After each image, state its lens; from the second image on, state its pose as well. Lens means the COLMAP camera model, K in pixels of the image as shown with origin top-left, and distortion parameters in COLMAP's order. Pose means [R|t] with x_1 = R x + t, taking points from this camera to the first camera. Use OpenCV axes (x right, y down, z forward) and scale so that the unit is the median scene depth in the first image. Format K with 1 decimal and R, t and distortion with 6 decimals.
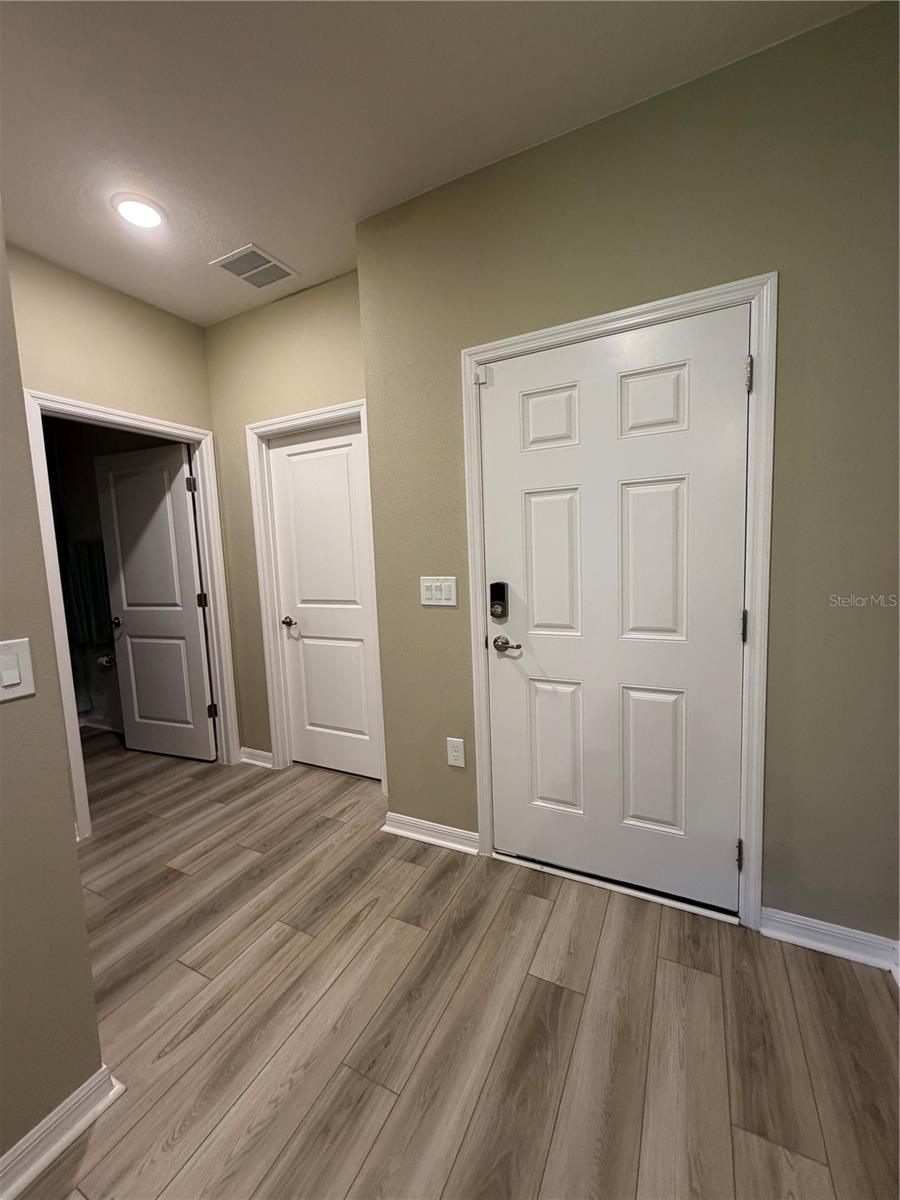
lens RADIAL K [[478.0, 0, 447.0], [0, 478.0, 599.5], [0, 0, 1]] dist [0.000466, 0.000528]
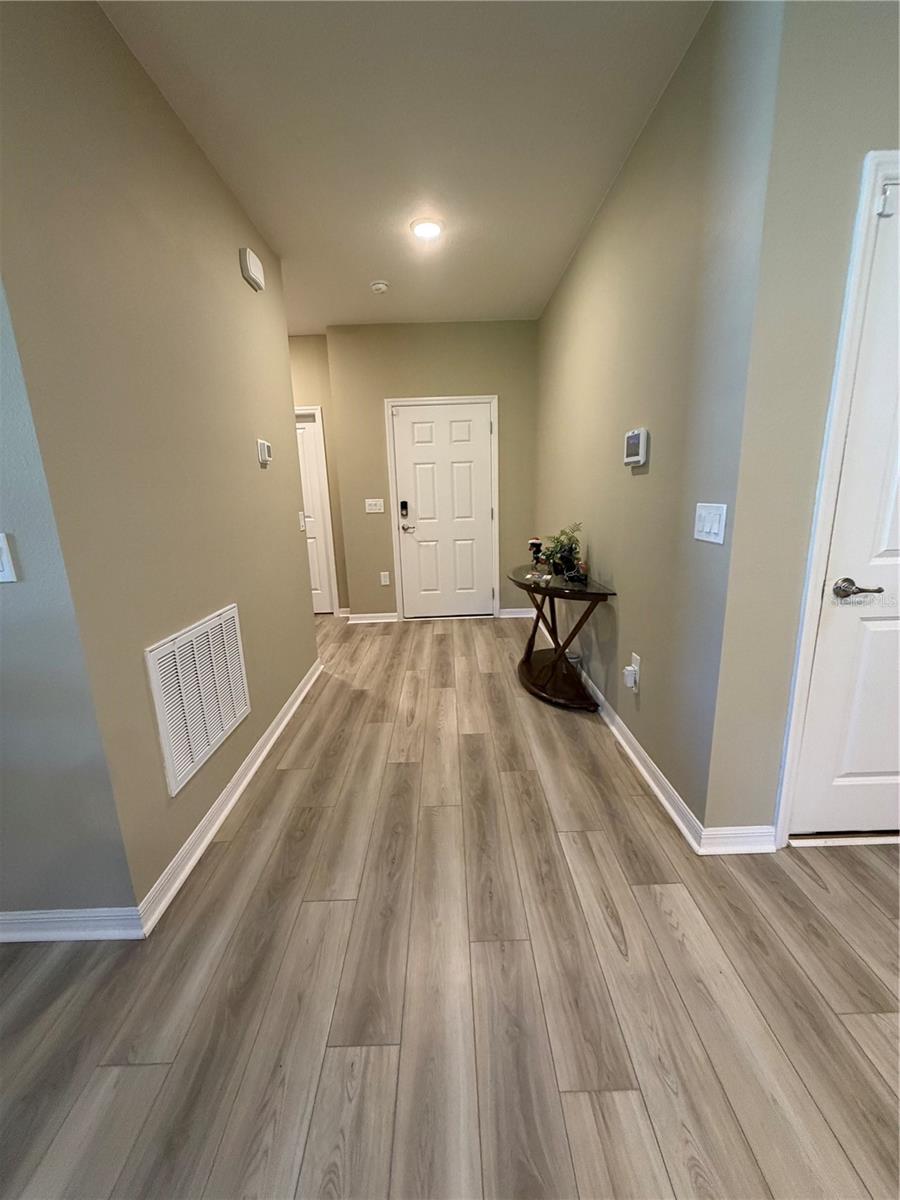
lens RADIAL K [[478.0, 0, 448.7], [0, 478.0, 596.2], [0, 0, 1]] dist [0.000466, 0.000528]
pose [[0.887050, -0.089046, 0.453004, -0.849059], [0.041281, 0.992591, 0.114276, 0.178520], [-0.459824, -0.082668, 0.884154, -1.298873]]
